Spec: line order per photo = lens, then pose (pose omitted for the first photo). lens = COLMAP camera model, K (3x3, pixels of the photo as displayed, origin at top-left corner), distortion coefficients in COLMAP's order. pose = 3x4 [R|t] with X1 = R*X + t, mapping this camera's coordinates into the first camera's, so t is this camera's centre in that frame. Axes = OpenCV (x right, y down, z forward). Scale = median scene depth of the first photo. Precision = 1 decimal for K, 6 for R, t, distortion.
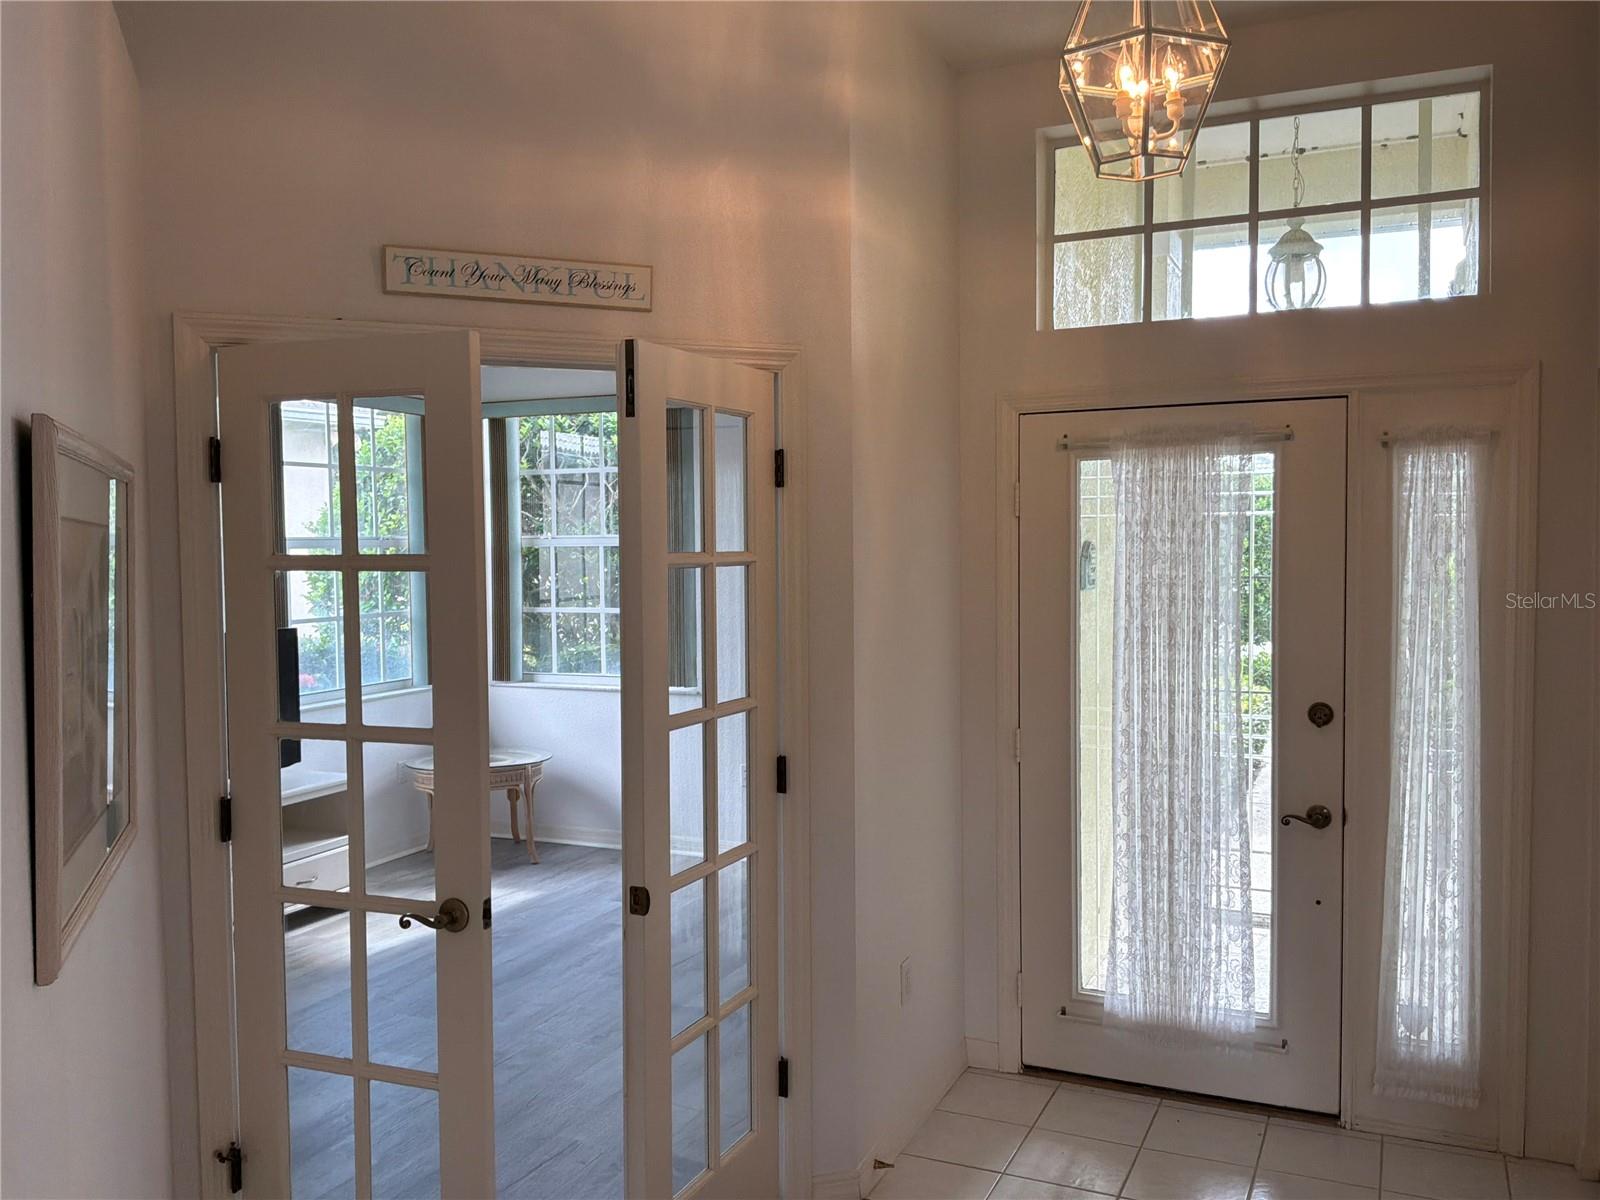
lens RADIAL K [[1311.4, 0, 804.9], [0, 1311.4, 595.2], [0, 0, 1]] dist [0.104679, -0.186258]
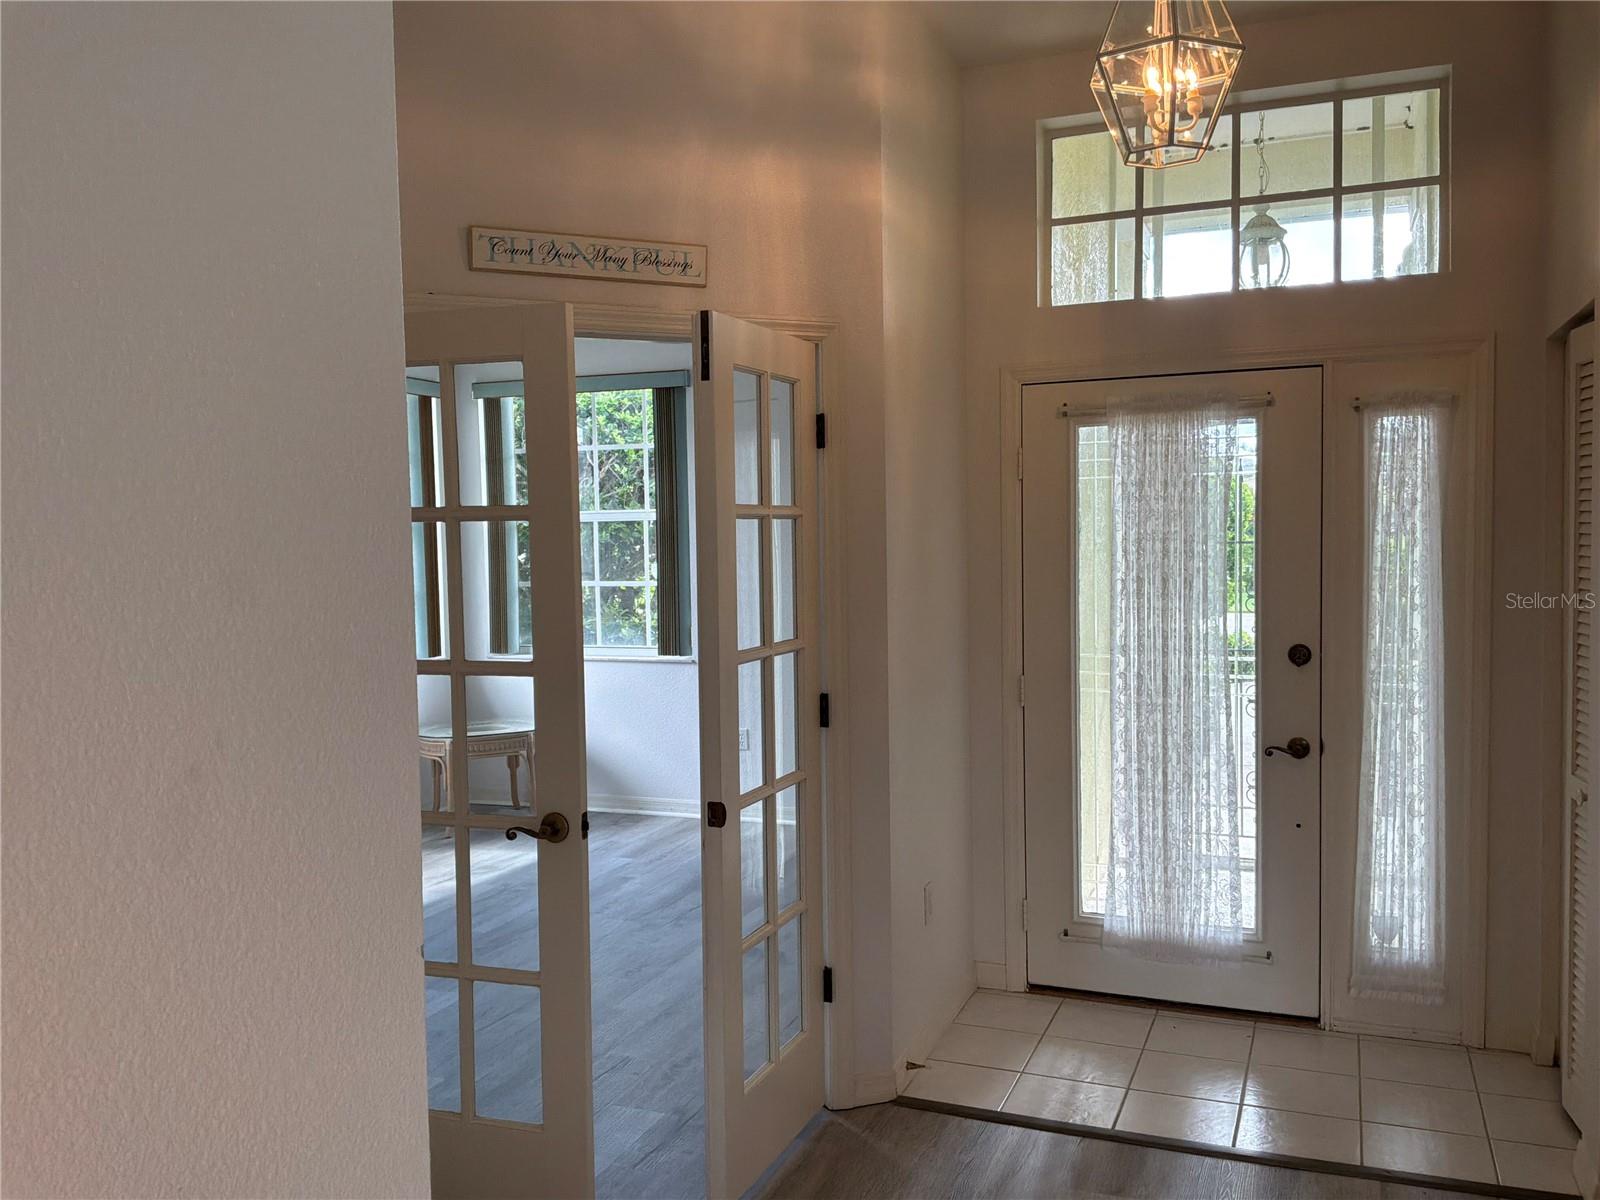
lens RADIAL K [[1311.4, 0, 804.9], [0, 1311.4, 595.2], [0, 0, 1]] dist [0.104679, -0.186258]
pose [[0.999009, -0.010892, 0.043146, -0.069825], [0.010533, 0.999908, 0.008530, 0.026734], [-0.043235, -0.008067, 0.999032, -0.083175]]
